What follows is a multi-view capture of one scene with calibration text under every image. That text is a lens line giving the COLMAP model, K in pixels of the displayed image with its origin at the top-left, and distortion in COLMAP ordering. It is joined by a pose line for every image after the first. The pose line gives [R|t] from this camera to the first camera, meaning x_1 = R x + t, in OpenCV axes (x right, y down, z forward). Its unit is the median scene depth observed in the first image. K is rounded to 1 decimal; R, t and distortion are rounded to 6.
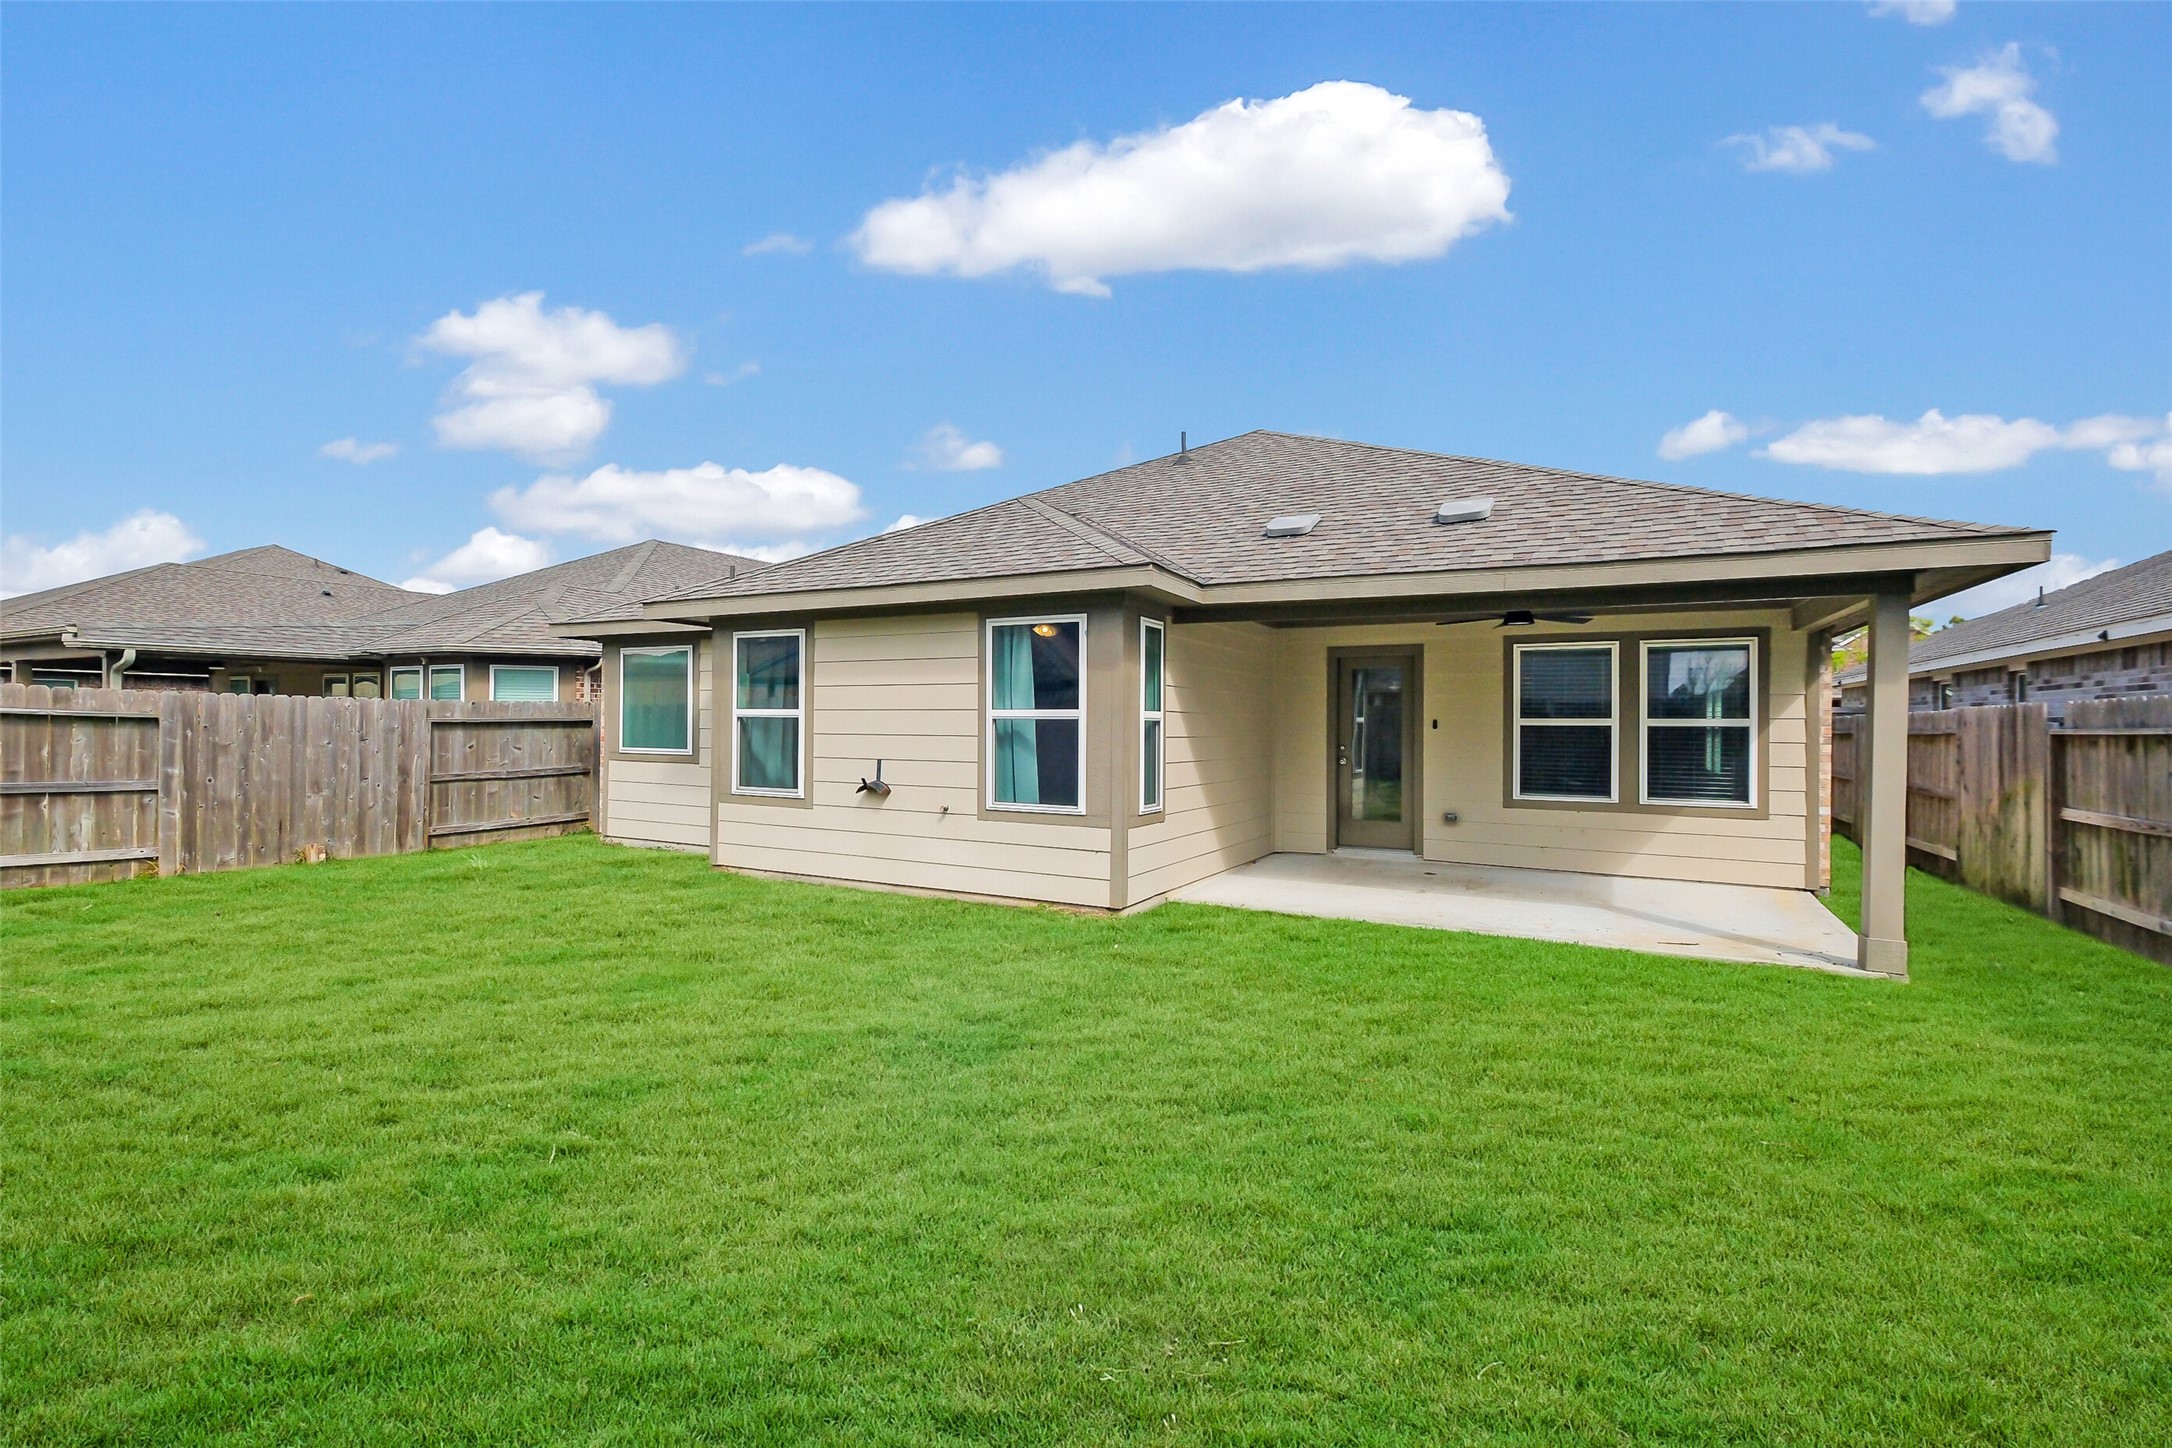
lens RADIAL K [[956.6, 0, 1088.4], [0, 956.6, 677.9], [0, 0, 1]] dist [-0.000577, -0.000049]
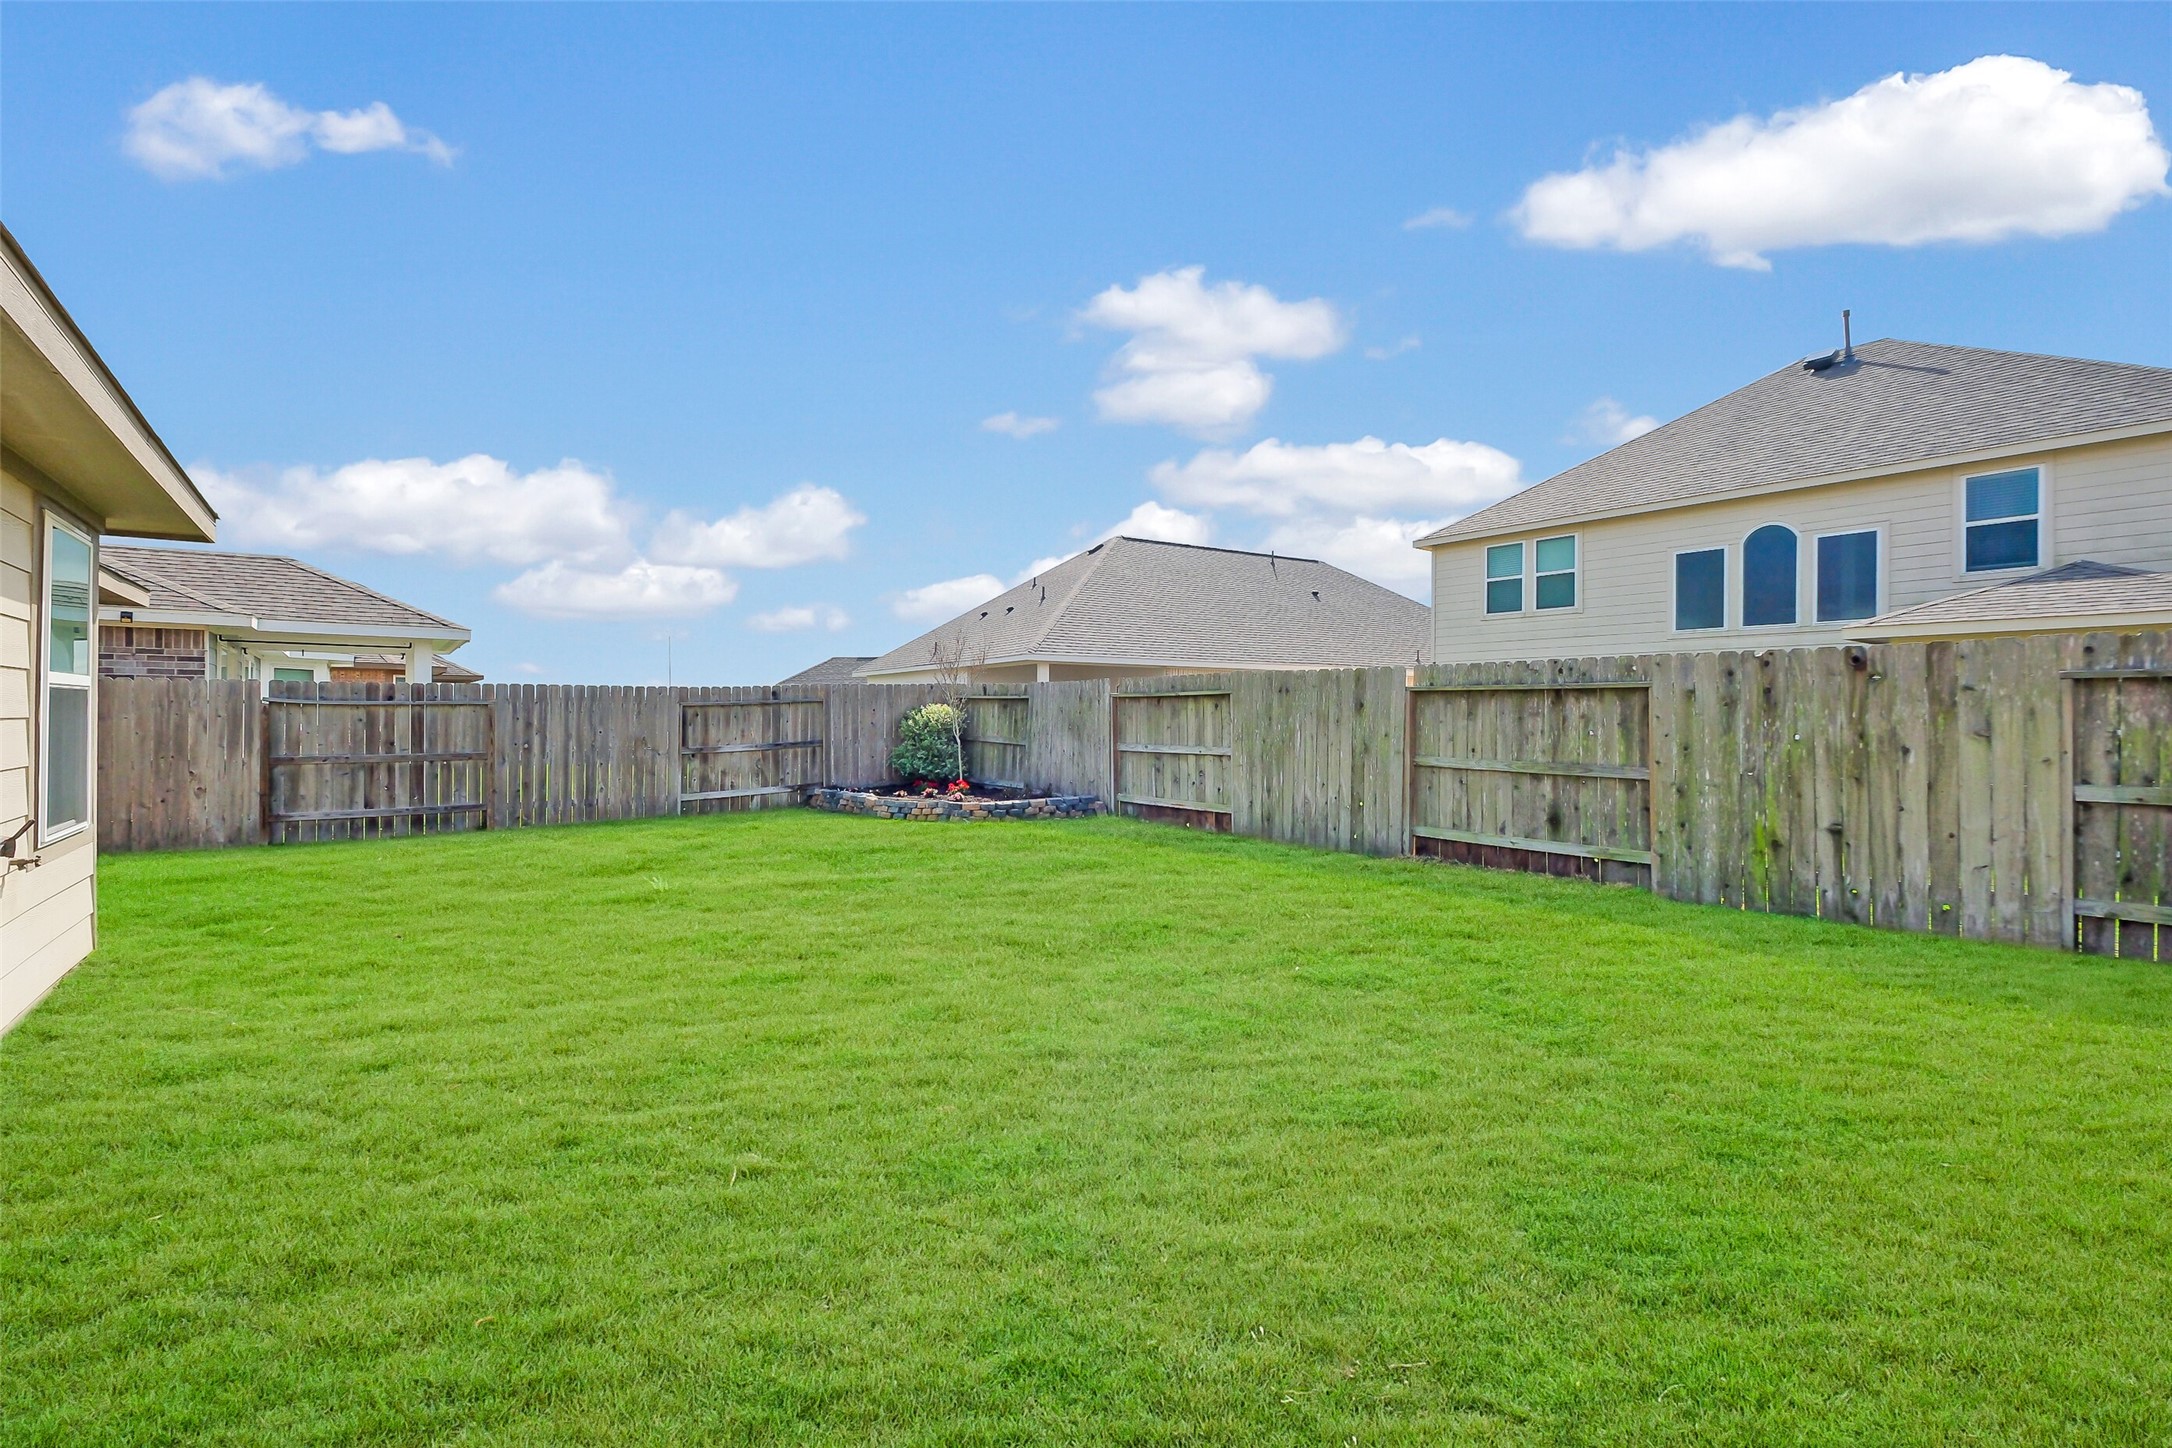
lens RADIAL K [[956.7, 0, 1089.3], [0, 956.7, 716.0], [0, 0, 1]] dist [-0.000924, 0.000330]
pose [[1.000000, -0.000242, -0.000279, -0.689099], [0.000242, 0.999999, -0.001496, 0.067897], [0.000279, 0.001496, 0.999999, 0.000969]]
